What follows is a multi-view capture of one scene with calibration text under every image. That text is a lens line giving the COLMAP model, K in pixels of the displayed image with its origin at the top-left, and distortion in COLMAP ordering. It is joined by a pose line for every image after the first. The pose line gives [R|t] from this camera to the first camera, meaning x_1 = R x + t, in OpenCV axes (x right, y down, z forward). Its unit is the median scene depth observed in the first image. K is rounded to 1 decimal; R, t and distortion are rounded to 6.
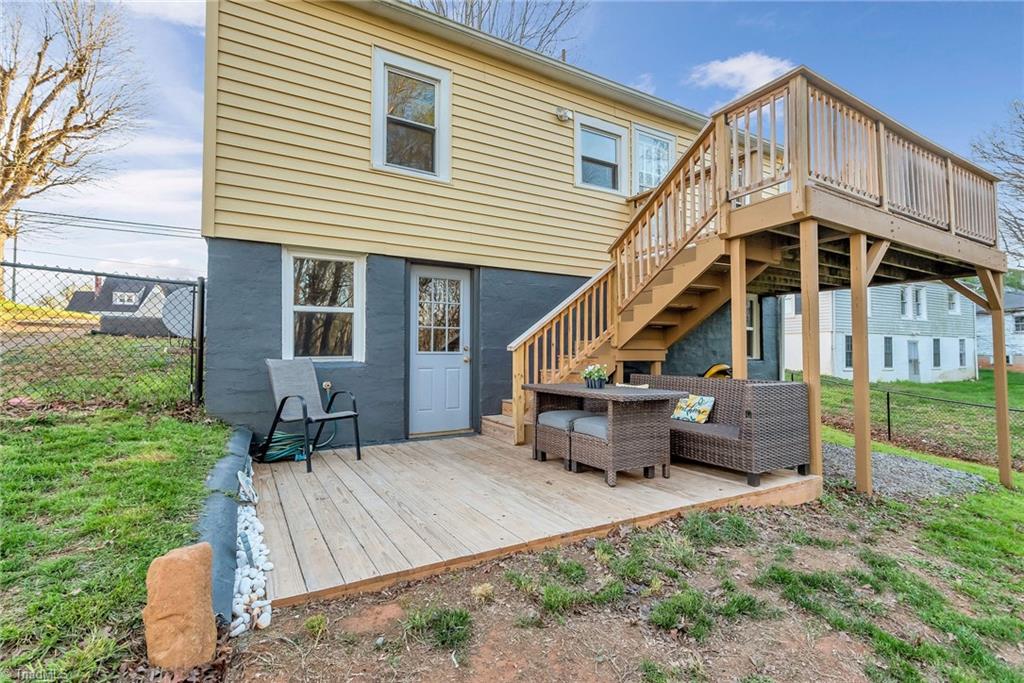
lens RADIAL K [[464.5, 0, 507.3], [0, 464.5, 337.1], [0, 0, 1]] dist [0.028119, -0.000737]
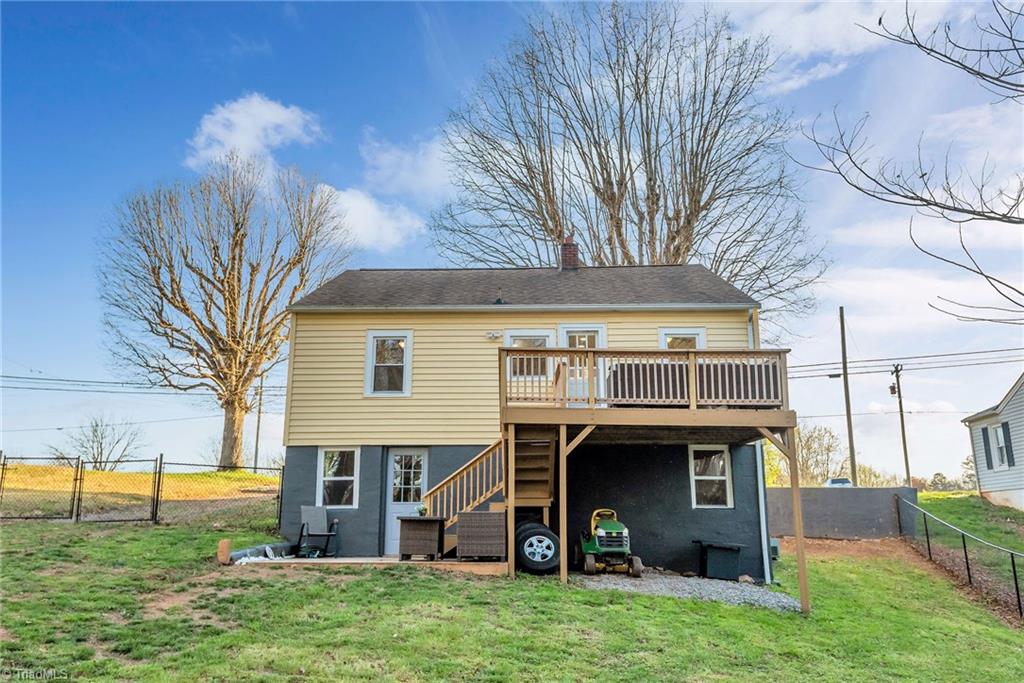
lens RADIAL K [[816.9, 0, 515.2], [0, 816.9, 338.3], [0, 0, 1]] dist [0.027819, 0.007640]
pose [[0.871600, -0.114630, -0.476627, 1.706854], [0.021403, 0.980248, -0.196612, 0.043226], [0.489750, 0.161166, 0.856838, -1.410424]]
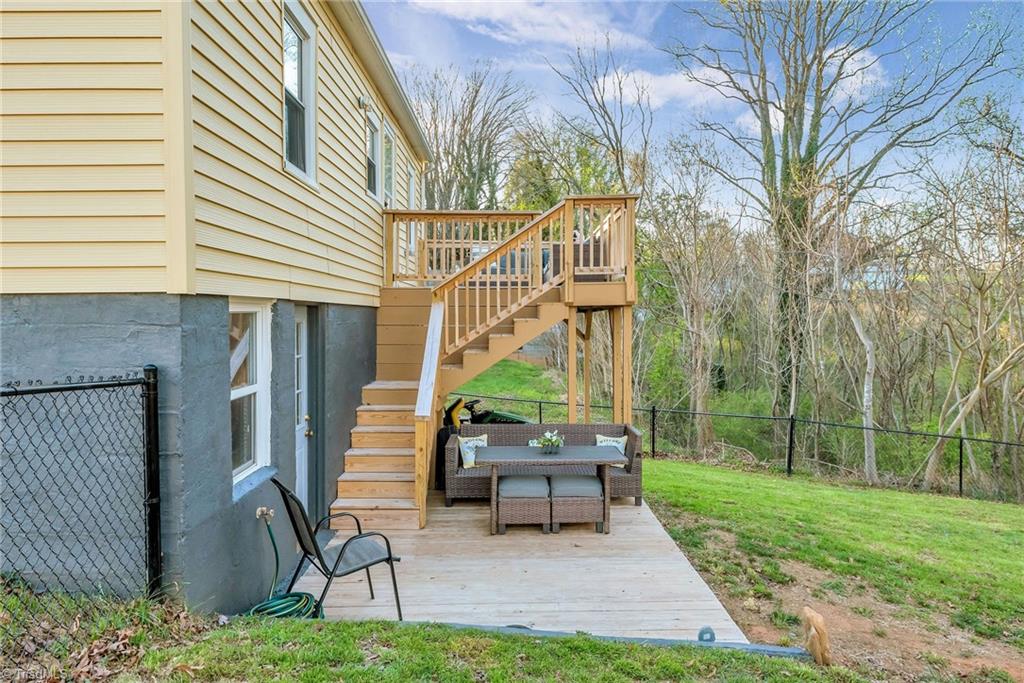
lens RADIAL K [[705.3, 0, 514.1], [0, 705.3, 345.8], [0, 0, 1]] dist [-0.005214, -0.000500]
pose [[0.476088, -0.039172, 0.878525, -0.993754], [-0.037611, 0.997186, 0.064845, -0.188961], [-0.878593, -0.063914, 0.473275, 0.235990]]
